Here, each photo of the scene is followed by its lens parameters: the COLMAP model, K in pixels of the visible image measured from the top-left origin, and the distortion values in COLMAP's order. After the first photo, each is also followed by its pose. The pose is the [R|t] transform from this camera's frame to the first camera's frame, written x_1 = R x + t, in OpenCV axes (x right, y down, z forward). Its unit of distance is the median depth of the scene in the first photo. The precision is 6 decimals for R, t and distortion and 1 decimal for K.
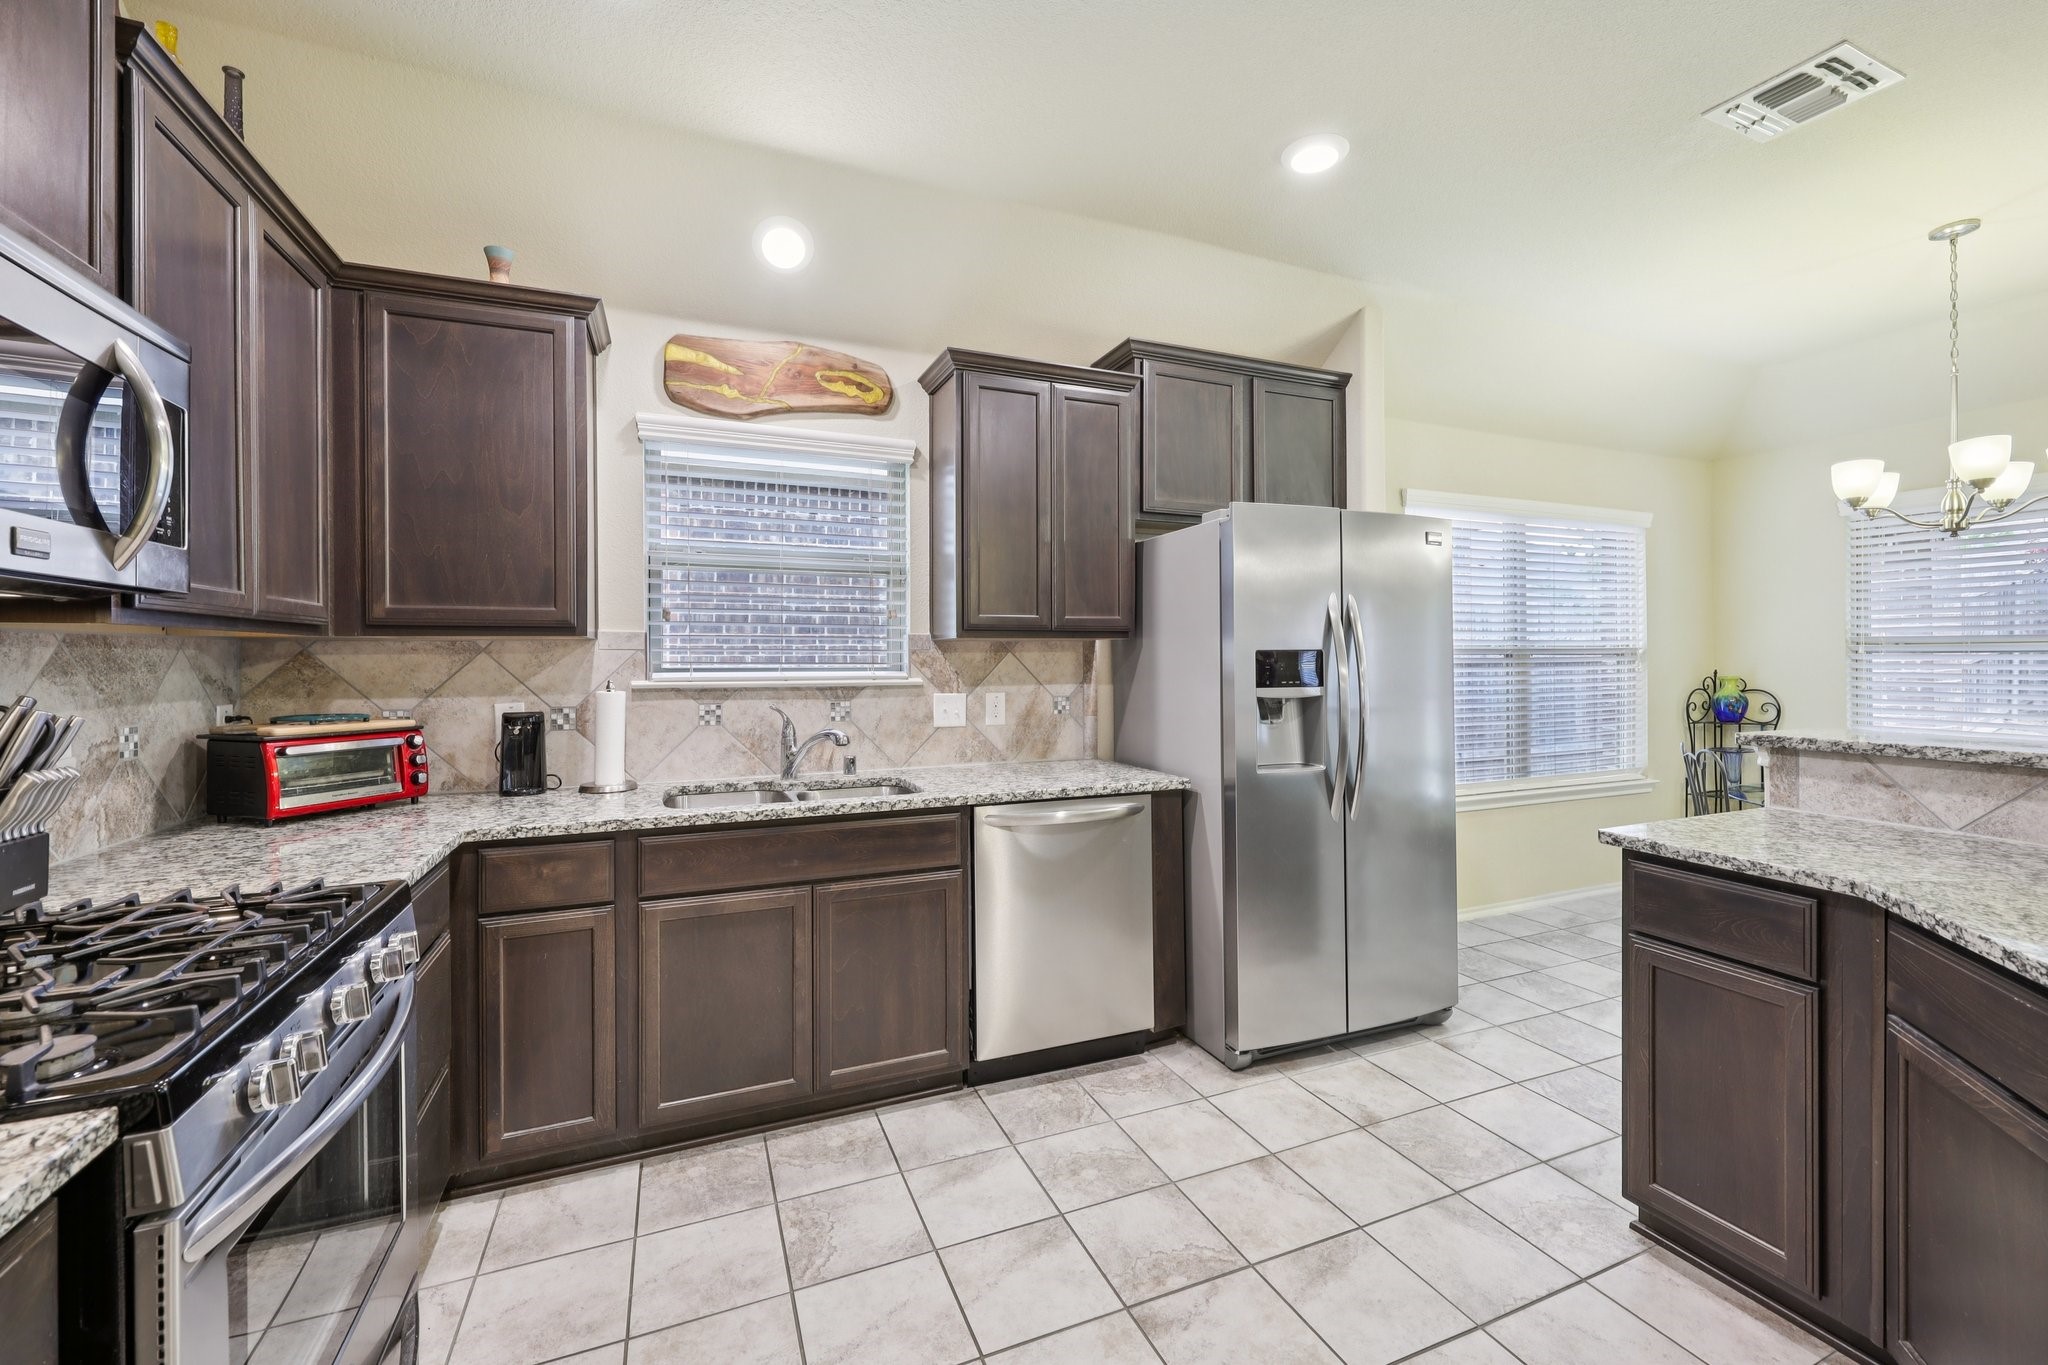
lens RADIAL K [[844.4, 0, 1023.9], [0, 844.4, 649.2], [0, 0, 1]] dist [0.001147, 0.000050]
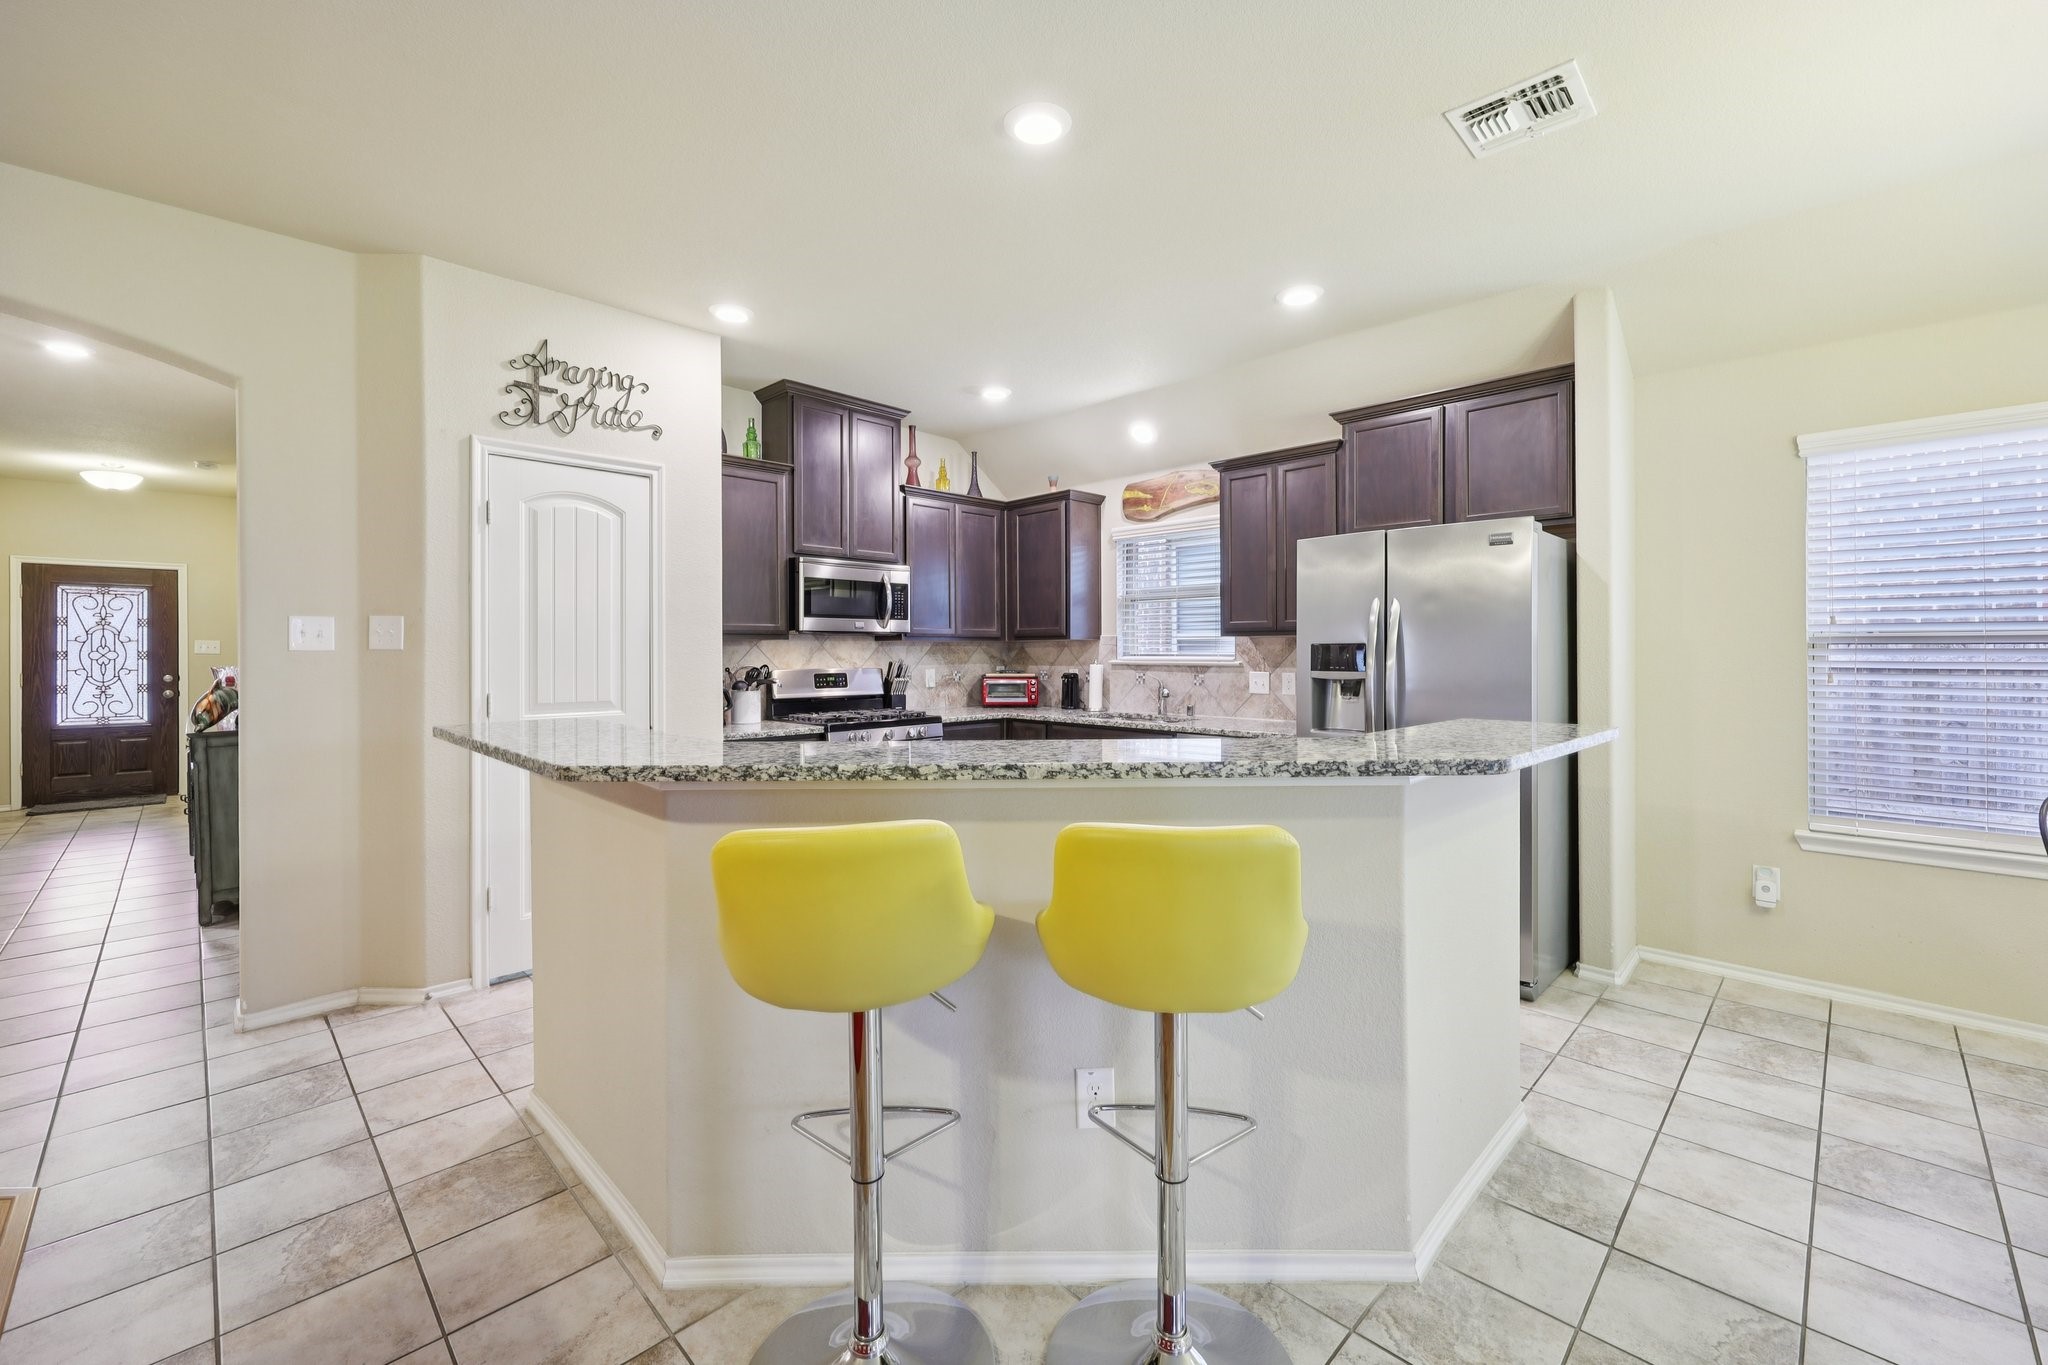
lens RADIAL K [[844.4, 0, 1023.9], [0, 844.4, 649.2], [0, 0, 1]] dist [0.001147, 0.000050]
pose [[0.372083, 0.001873, -0.928198, 1.362530], [0.011764, 0.999908, 0.006733, -0.005127], [0.928125, -0.013425, 0.372026, 0.038241]]
